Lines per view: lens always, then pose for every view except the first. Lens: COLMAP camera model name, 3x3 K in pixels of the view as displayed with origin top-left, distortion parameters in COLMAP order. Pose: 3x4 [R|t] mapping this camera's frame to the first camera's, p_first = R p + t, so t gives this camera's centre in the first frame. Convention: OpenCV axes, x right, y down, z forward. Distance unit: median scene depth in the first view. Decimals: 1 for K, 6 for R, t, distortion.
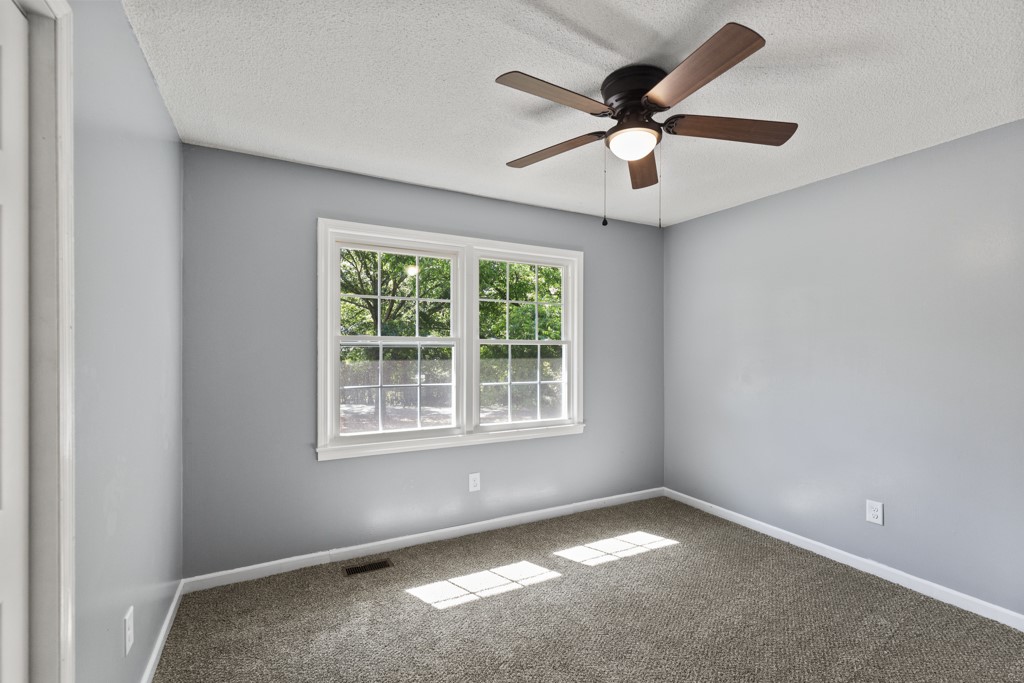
lens RADIAL K [[466.6, 0, 514.4], [0, 466.6, 348.4], [0, 0, 1]] dist [0.002485, -0.000017]
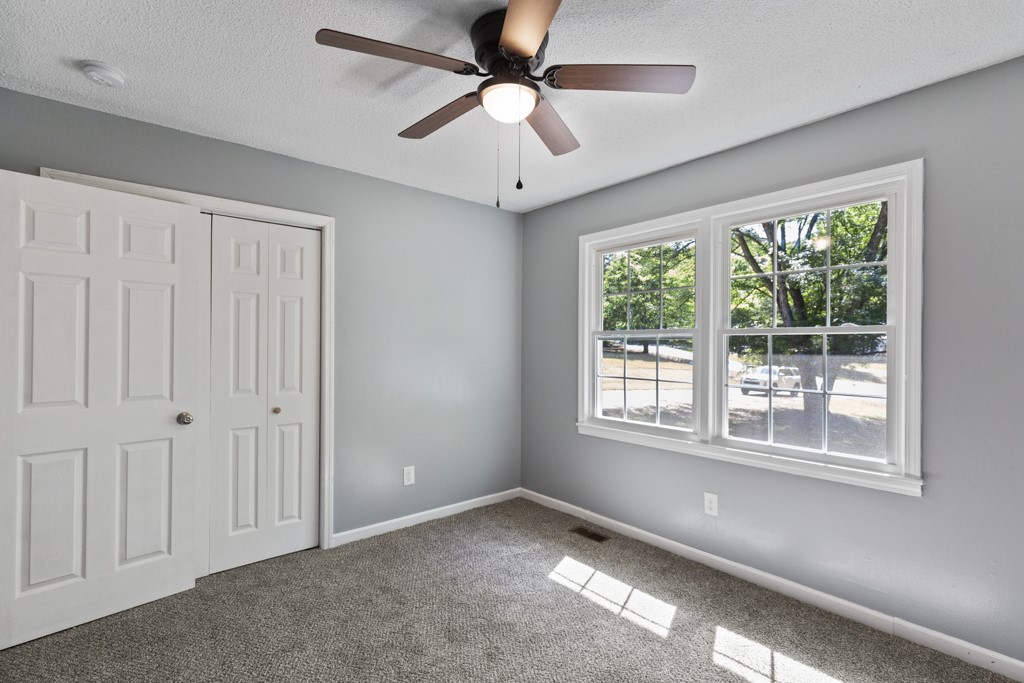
lens RADIAL K [[474.2, 0, 512.0], [0, 474.2, 341.5], [0, 0, 1]] dist [0.001015, -0.000054]
pose [[0.205039, -0.007792, -0.978723, 0.769359], [0.003946, 0.999967, -0.007135, 0.006863], [0.978746, -0.002399, 0.205063, 0.569218]]
